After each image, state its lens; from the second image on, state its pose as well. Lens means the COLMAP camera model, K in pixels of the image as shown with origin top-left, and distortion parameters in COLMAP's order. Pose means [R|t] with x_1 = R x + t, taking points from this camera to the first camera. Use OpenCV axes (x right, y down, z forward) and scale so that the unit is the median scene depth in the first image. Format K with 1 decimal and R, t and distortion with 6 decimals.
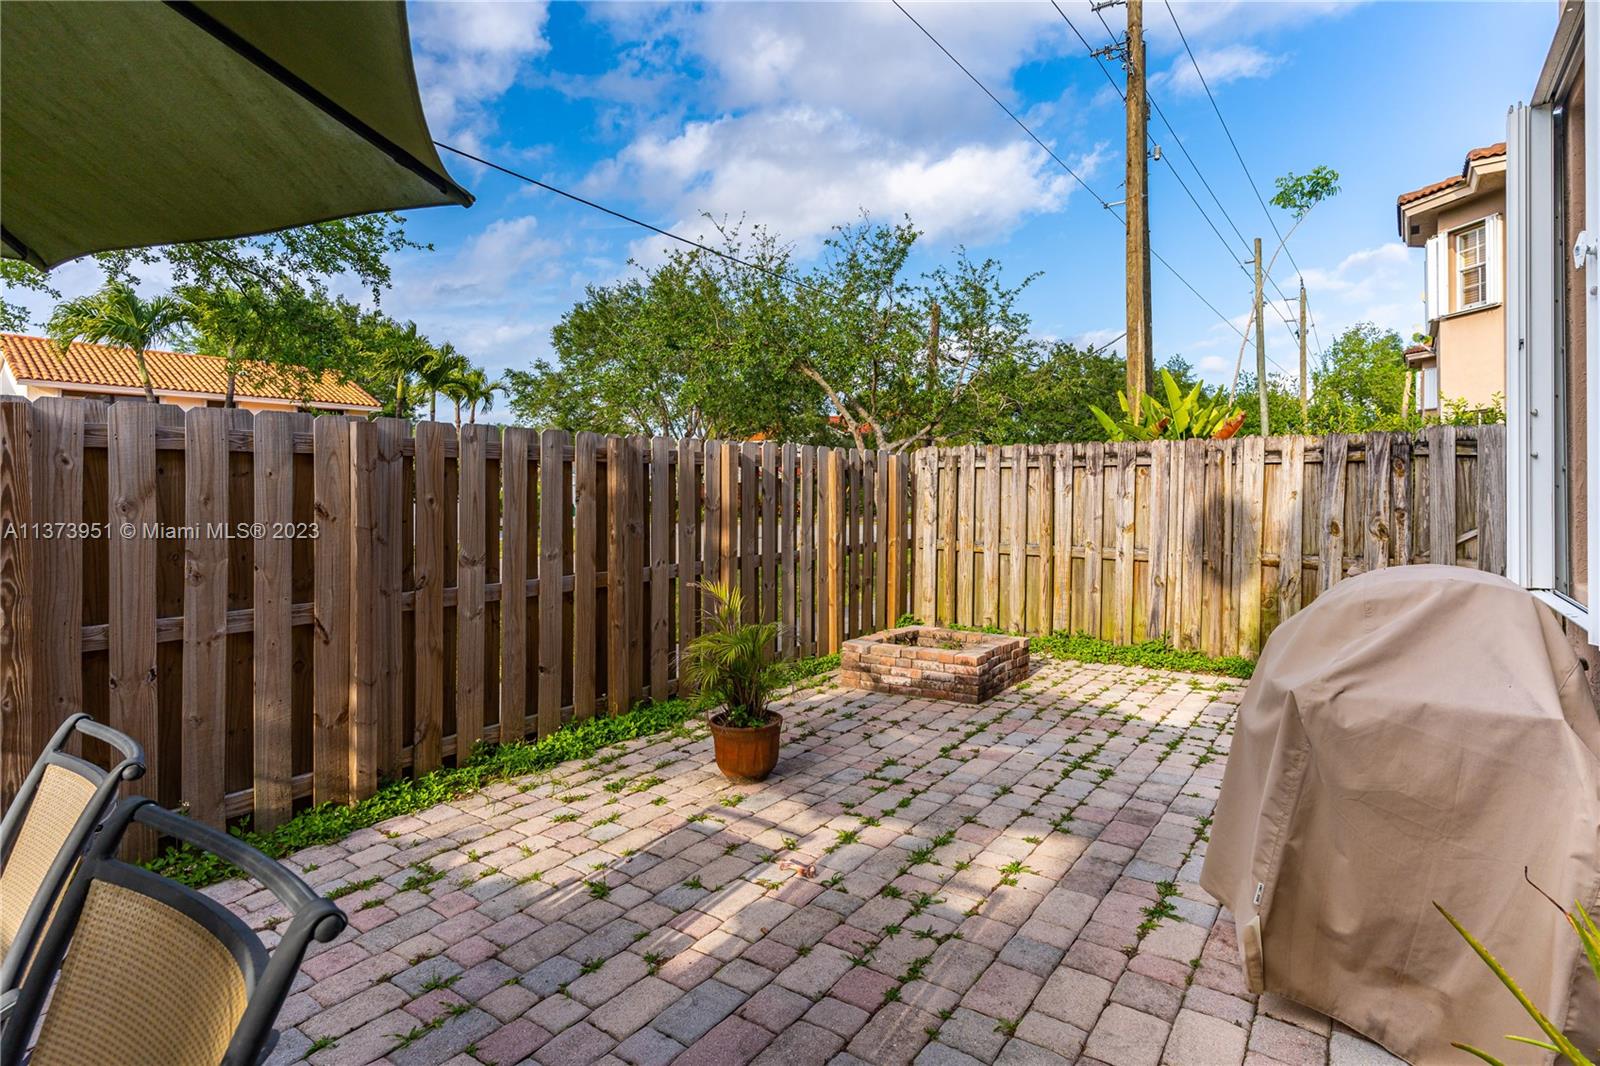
lens RADIAL K [[784.3, 0, 801.2], [0, 784.3, 473.8], [0, 0, 1]] dist [0.000148, 0.000267]
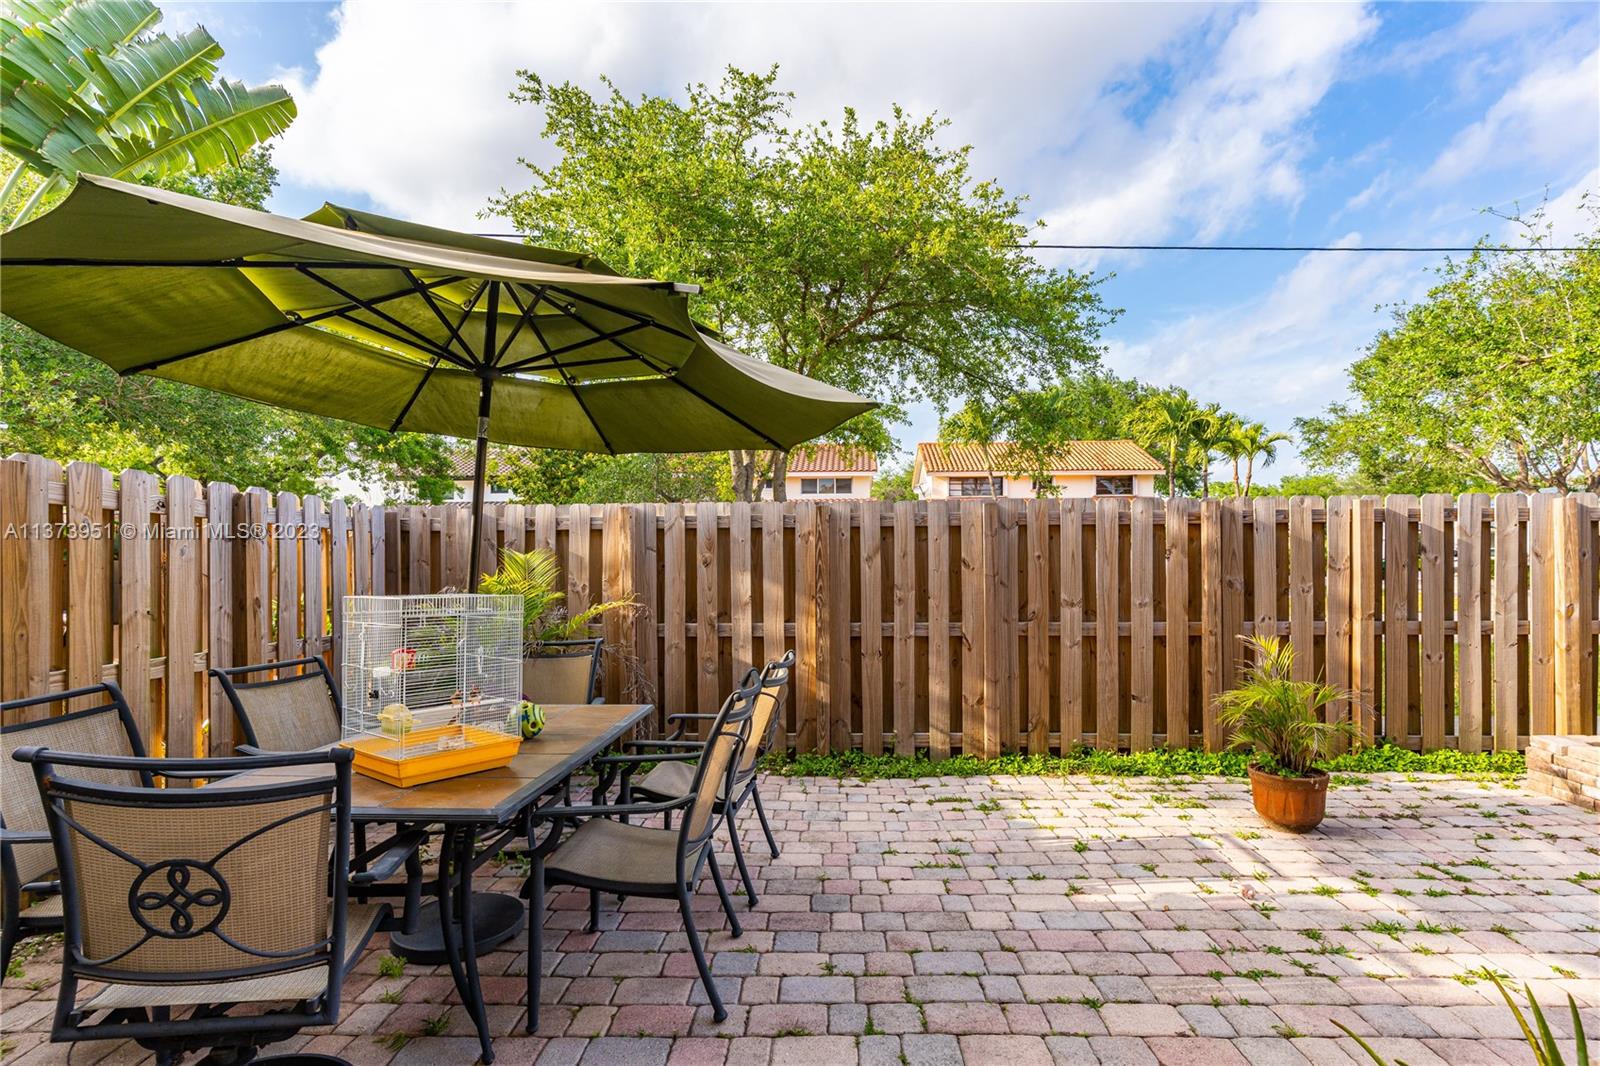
lens RADIAL K [[773.9, 0, 800.0], [0, 773.9, 533.0], [0, 0, 1]] dist [0.002084, 0.000310]
pose [[0.556929, -0.018077, -0.830364, 0.442302], [0.021350, 0.999744, -0.007444, -0.006401], [0.830286, -0.013583, 0.557172, -0.100365]]
